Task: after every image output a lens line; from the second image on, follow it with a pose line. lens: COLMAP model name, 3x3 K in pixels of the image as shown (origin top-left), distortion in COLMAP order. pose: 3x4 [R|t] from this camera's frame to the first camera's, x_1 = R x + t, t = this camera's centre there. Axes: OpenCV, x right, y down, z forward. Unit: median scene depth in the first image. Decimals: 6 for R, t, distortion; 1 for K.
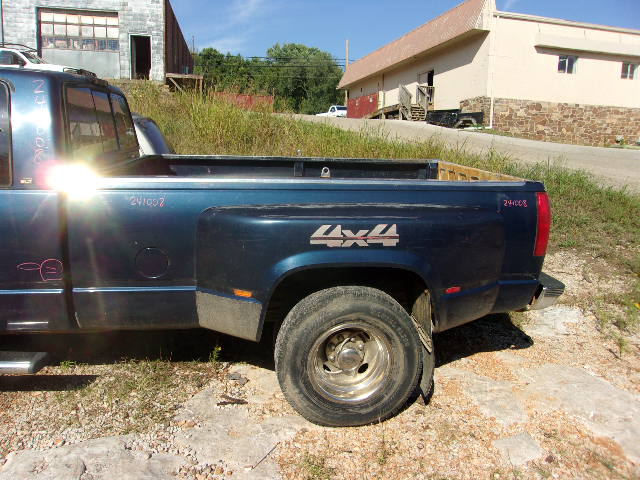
lens RADIAL K [[520.1, 0, 320.0], [0, 520.1, 240.0], [0, 0, 1]] dist [-0.002722, -0.000822]
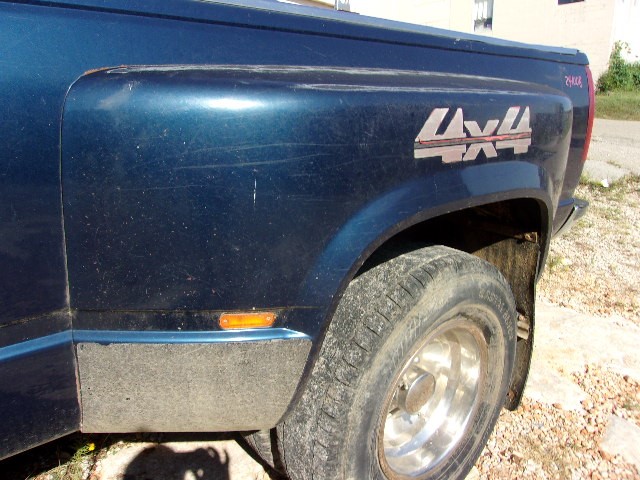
lens RADIAL K [[520.1, 0, 320.0], [0, 520.1, 240.0], [0, 0, 1]] dist [-0.002722, -0.000822]
pose [[0.837306, -0.151446, 0.525340, -0.286539], [0.087451, 0.985597, 0.144747, 0.004732], [-0.539695, -0.075256, 0.838490, 0.701108]]
